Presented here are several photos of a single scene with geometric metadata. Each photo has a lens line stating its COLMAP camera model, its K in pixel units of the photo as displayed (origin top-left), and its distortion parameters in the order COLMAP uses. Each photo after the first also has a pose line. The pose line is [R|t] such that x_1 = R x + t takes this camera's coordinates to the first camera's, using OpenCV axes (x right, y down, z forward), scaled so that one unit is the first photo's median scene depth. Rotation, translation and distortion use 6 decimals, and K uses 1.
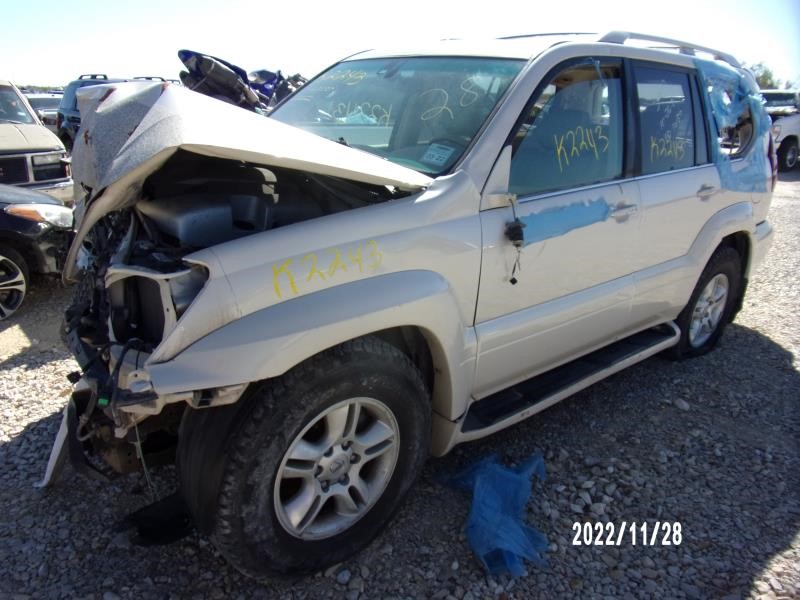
lens RADIAL K [[584.3, 0, 400.0], [0, 584.3, 300.0], [0, 0, 1]] dist [-0.034375, 0.003741]
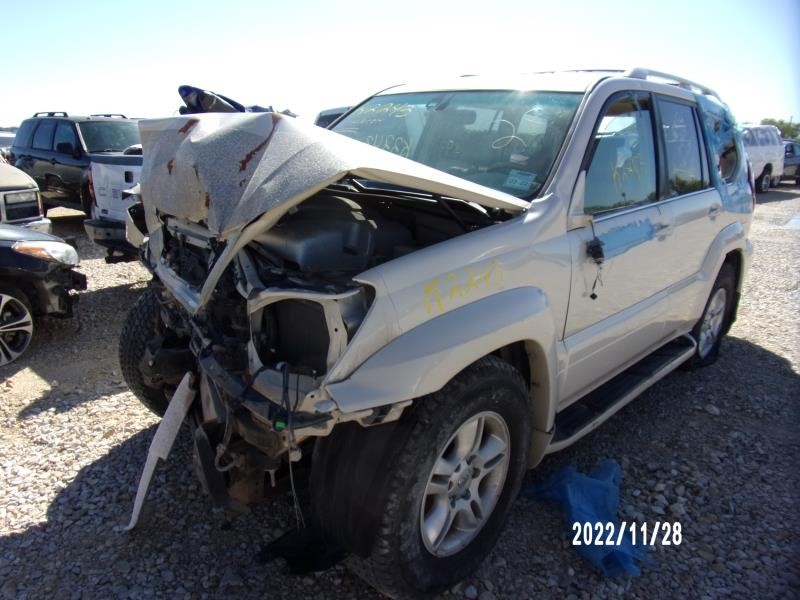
lens RADIAL K [[580.4, 0, 400.0], [0, 580.4, 300.0], [0, 0, 1]] dist [-0.041711, 0.029574]
pose [[0.994061, -0.036631, 0.102475, -0.267216], [0.042395, 0.997605, -0.054650, 0.016956], [-0.100228, 0.058670, 0.993233, -0.011082]]
